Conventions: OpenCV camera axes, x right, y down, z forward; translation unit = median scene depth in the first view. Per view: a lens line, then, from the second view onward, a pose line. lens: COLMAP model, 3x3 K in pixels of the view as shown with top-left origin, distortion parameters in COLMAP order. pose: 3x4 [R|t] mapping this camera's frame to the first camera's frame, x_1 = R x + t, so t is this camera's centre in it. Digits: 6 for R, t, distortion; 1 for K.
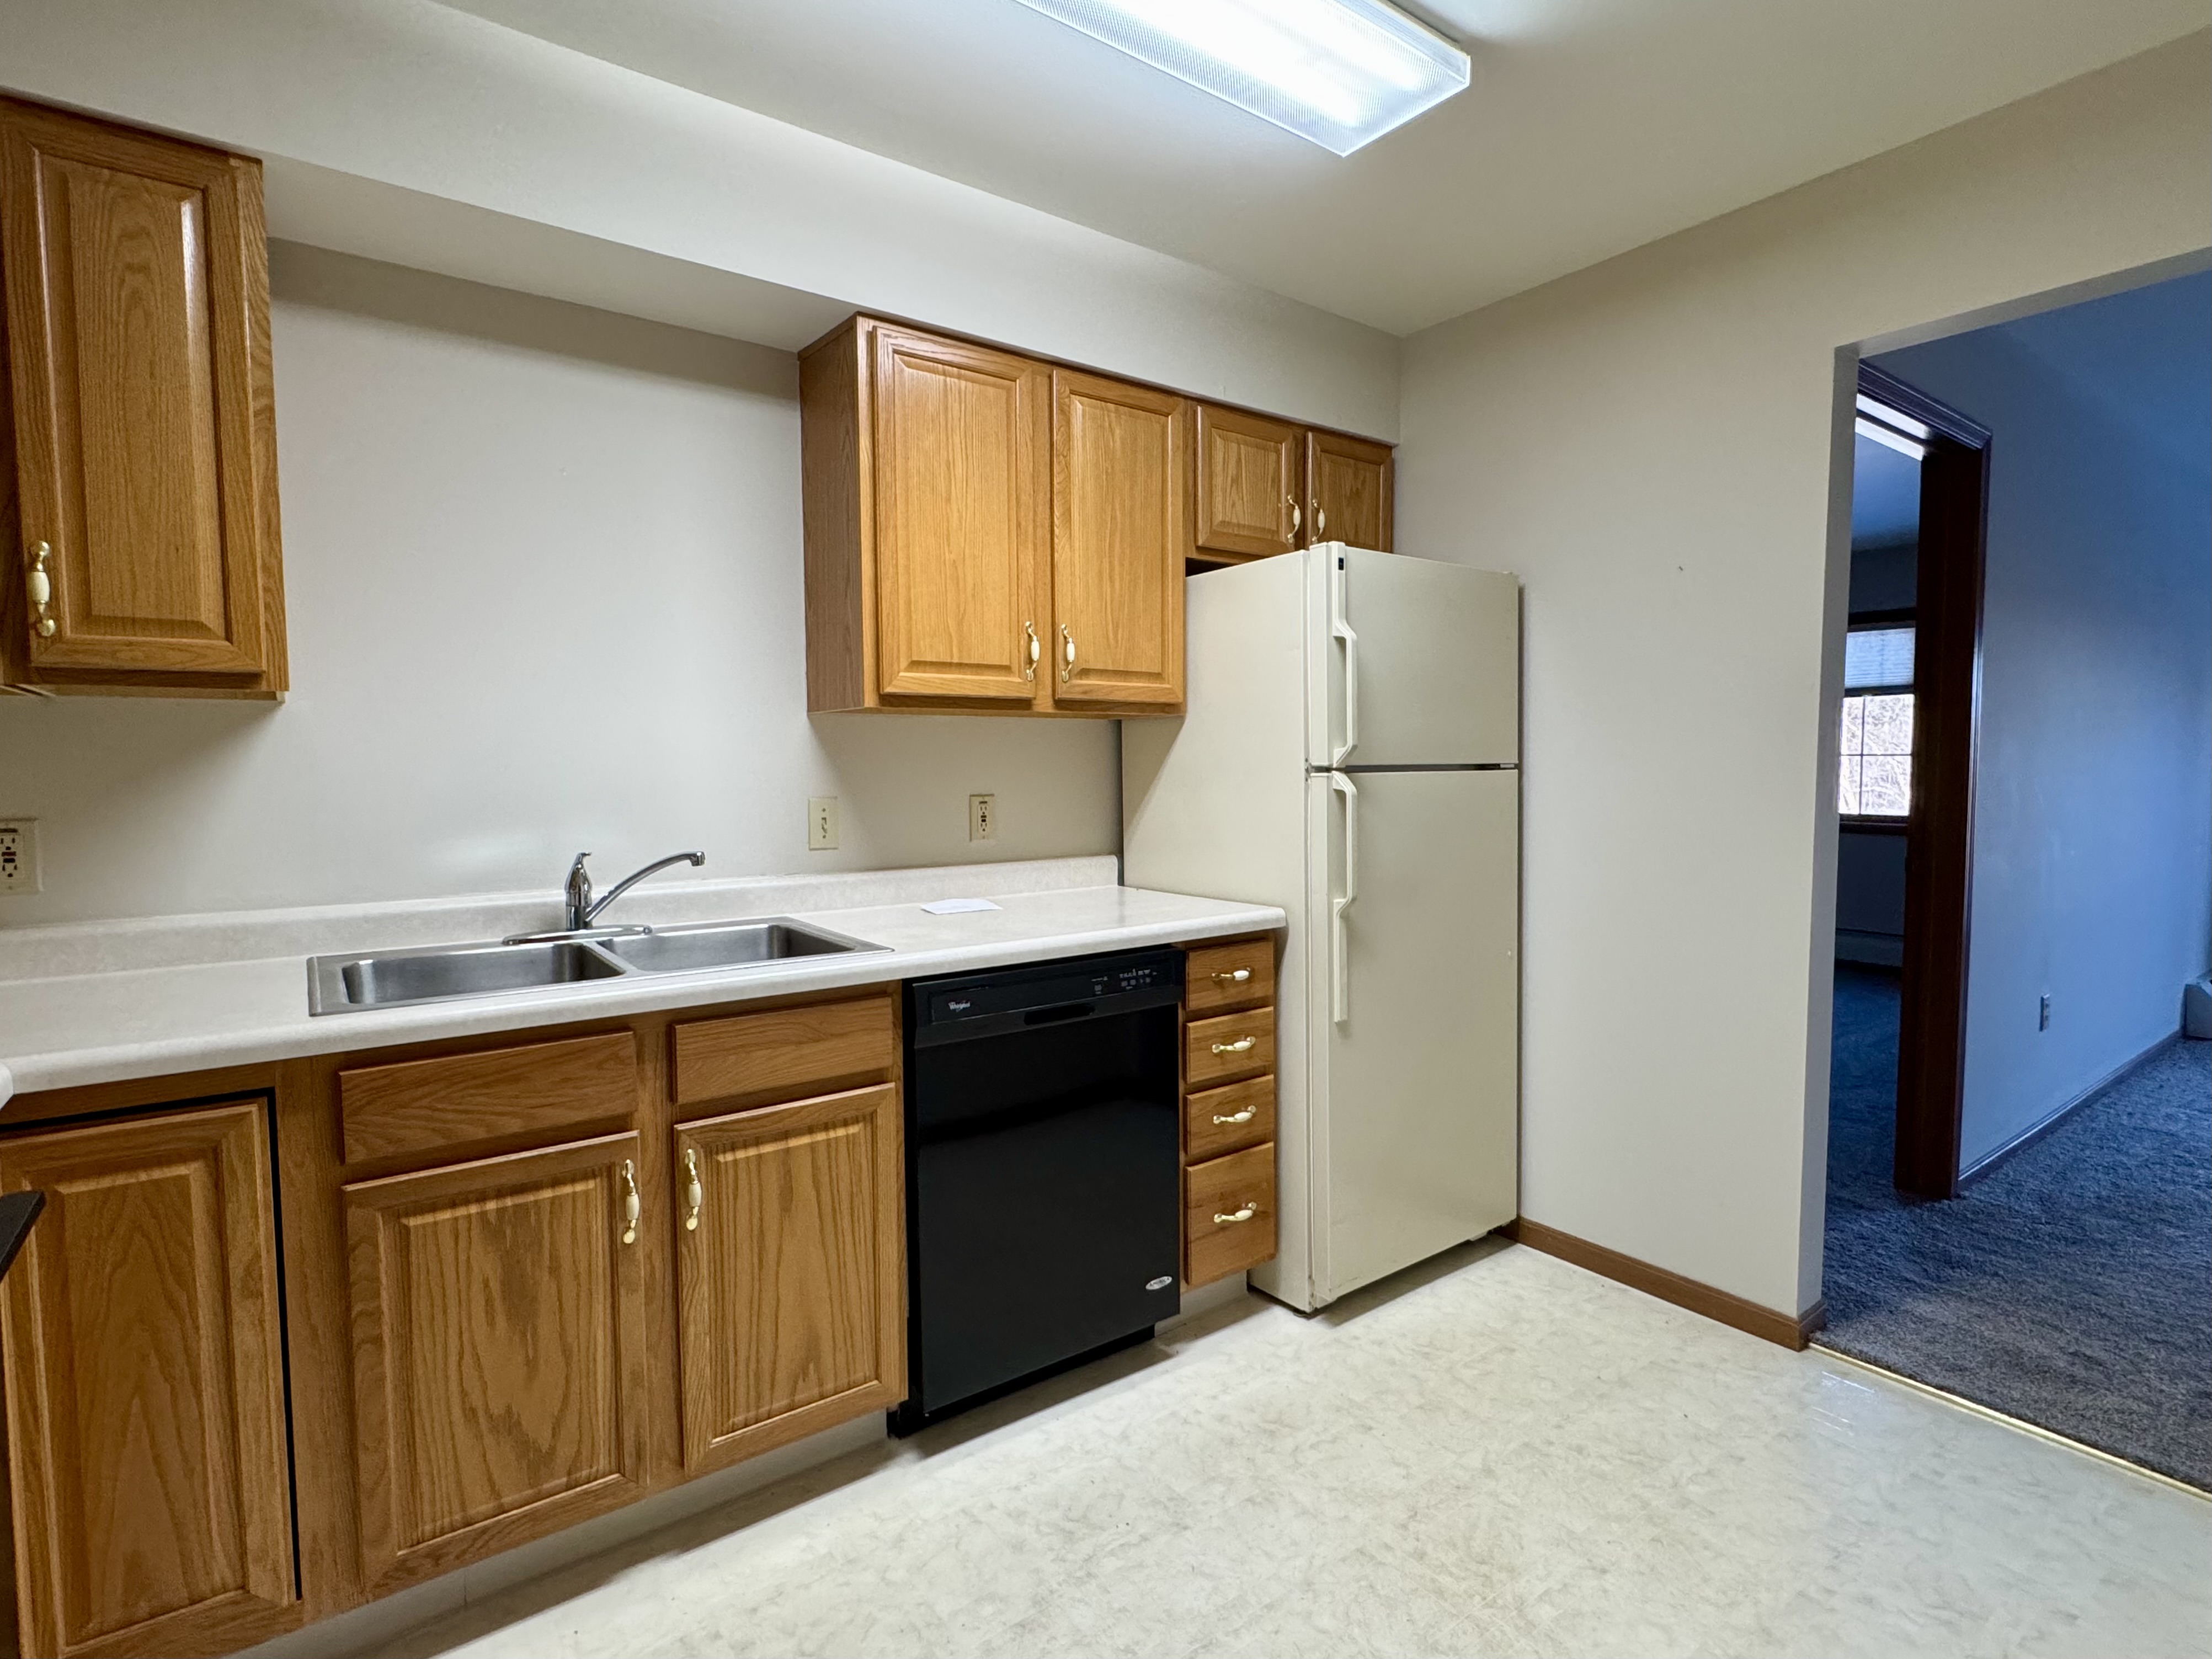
lens RADIAL K [[1121.3, 0, 1077.4], [0, 1121.3, 828.7], [0, 0, 1]] dist [0.000538, -0.000470]
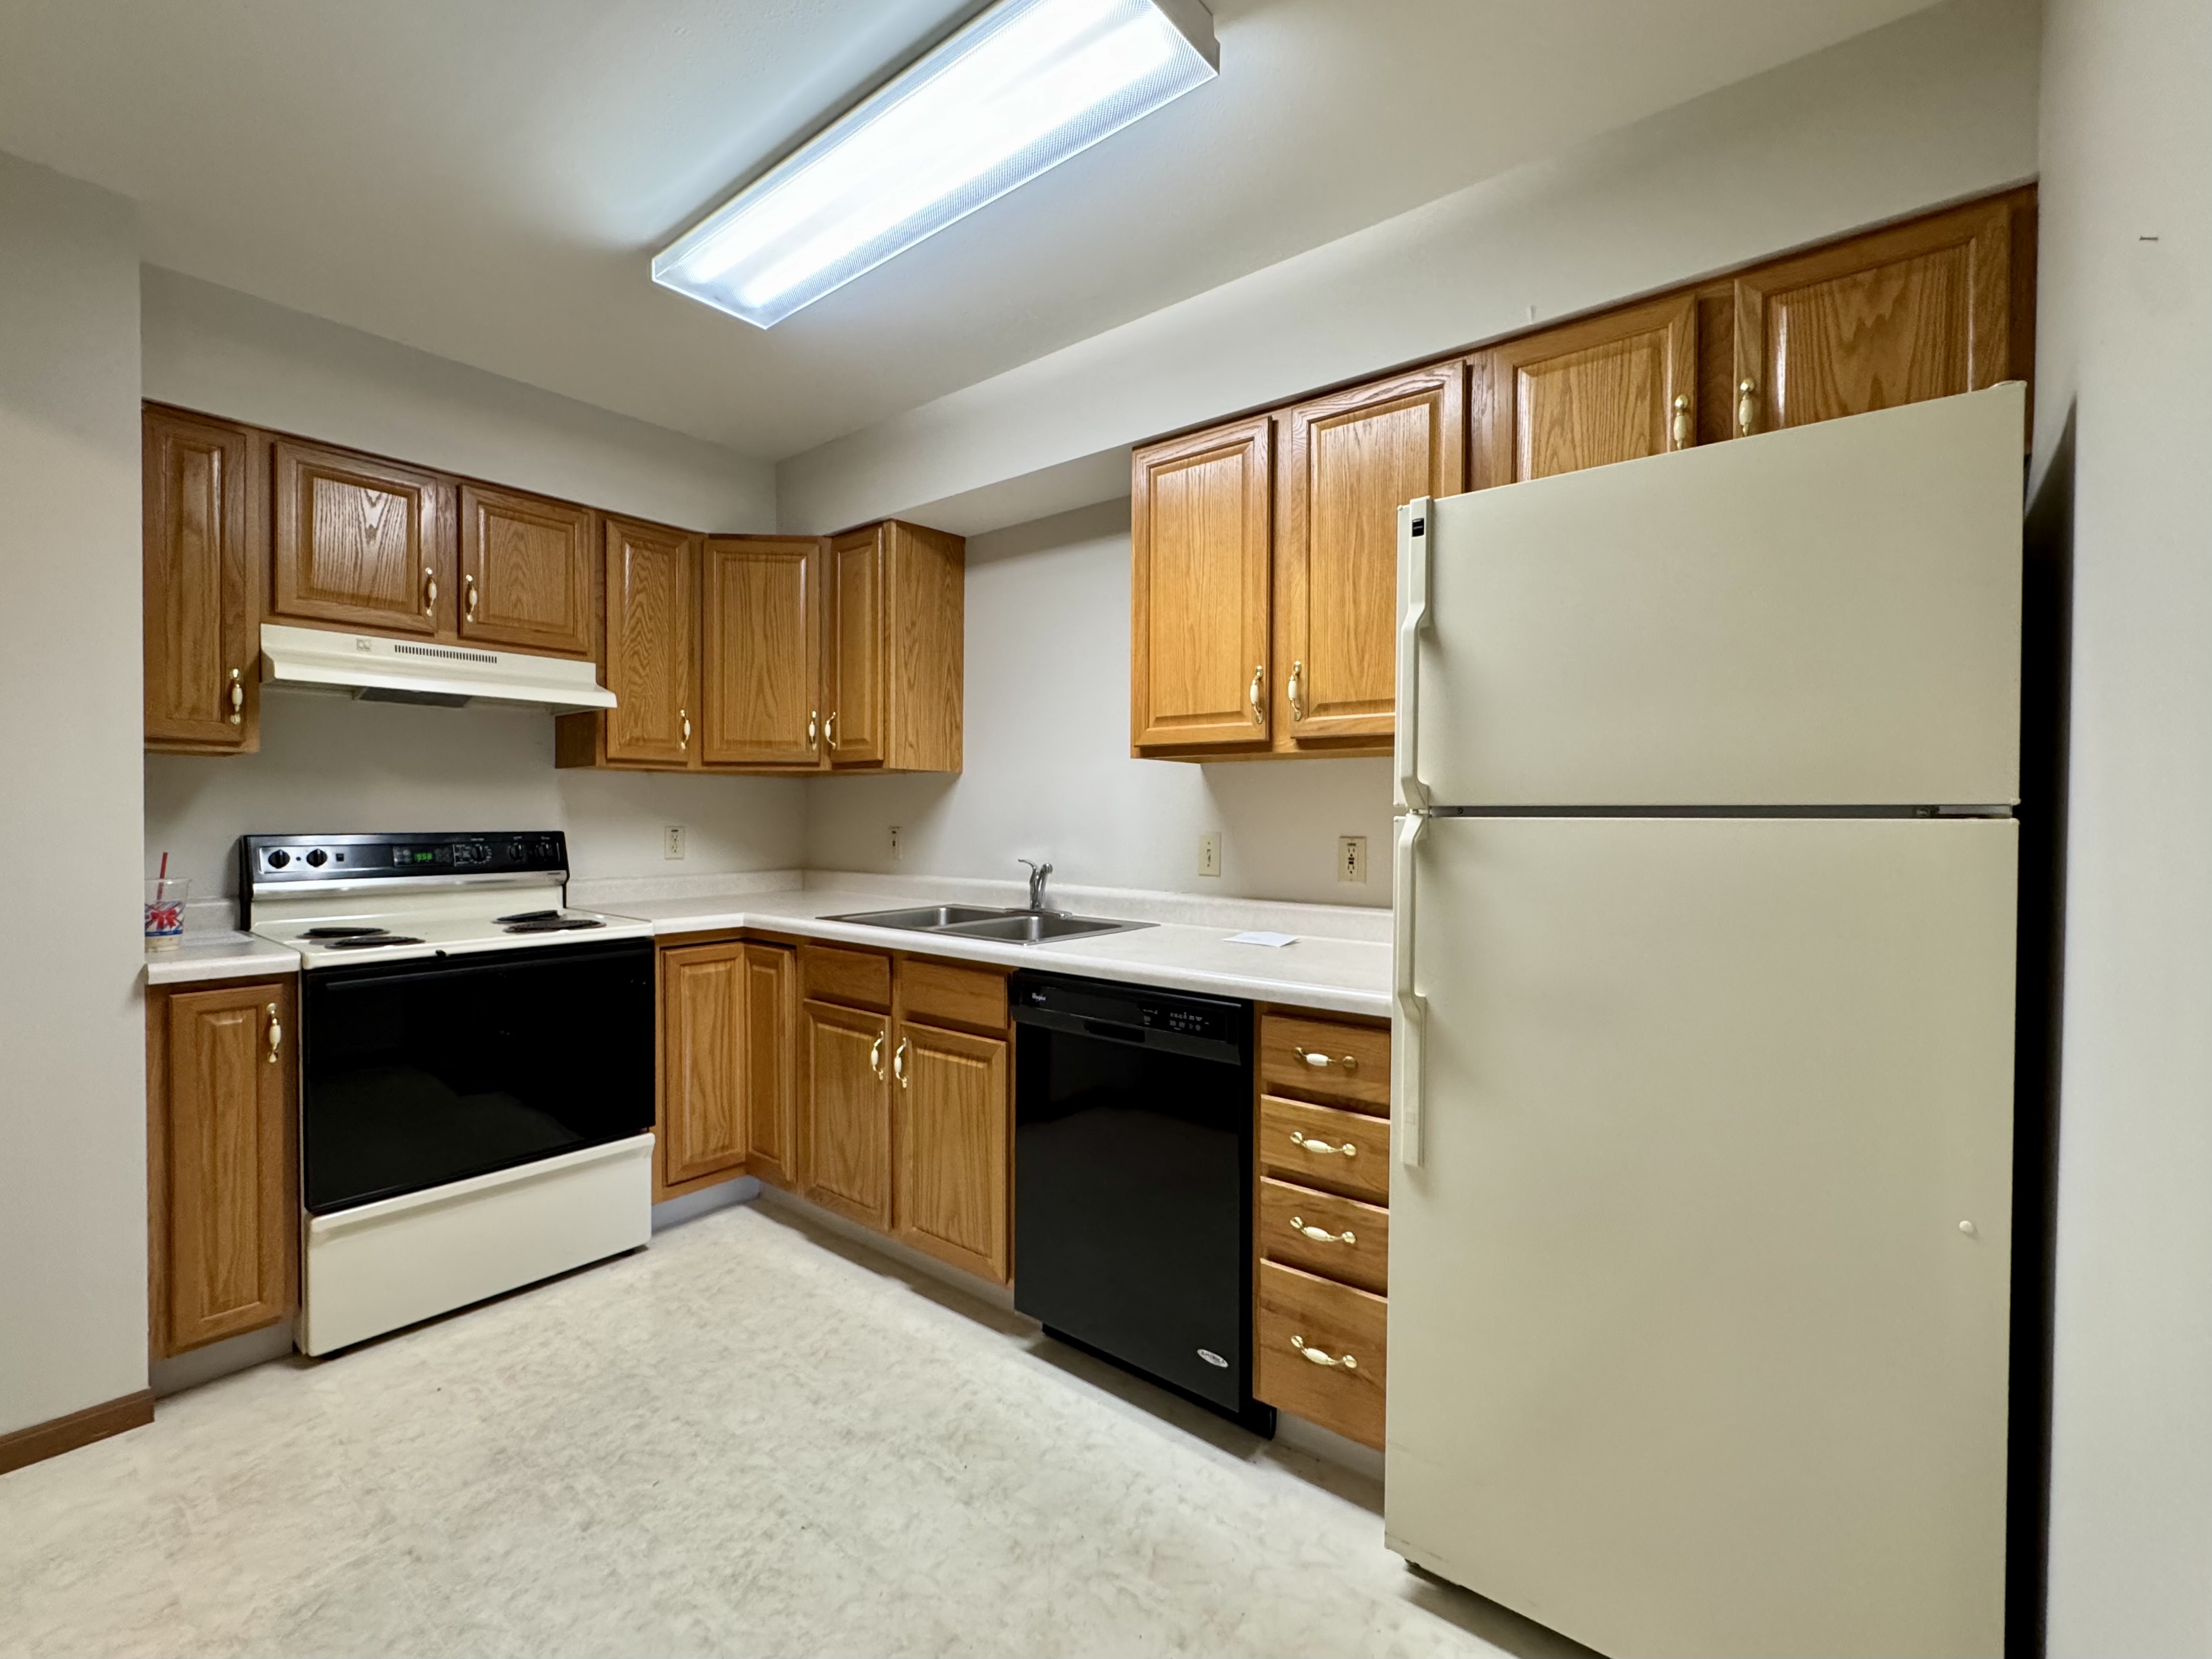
lens RADIAL K [[959.5, 0, 1106.6], [0, 959.5, 830.0], [0, 0, 1]] dist [-0.001280, -0.000236]
pose [[0.259677, 0.022844, -0.965425, 0.804188], [-0.064213, 0.997916, 0.006341, -0.033113], [0.963558, 0.060346, 0.260603, 0.673754]]
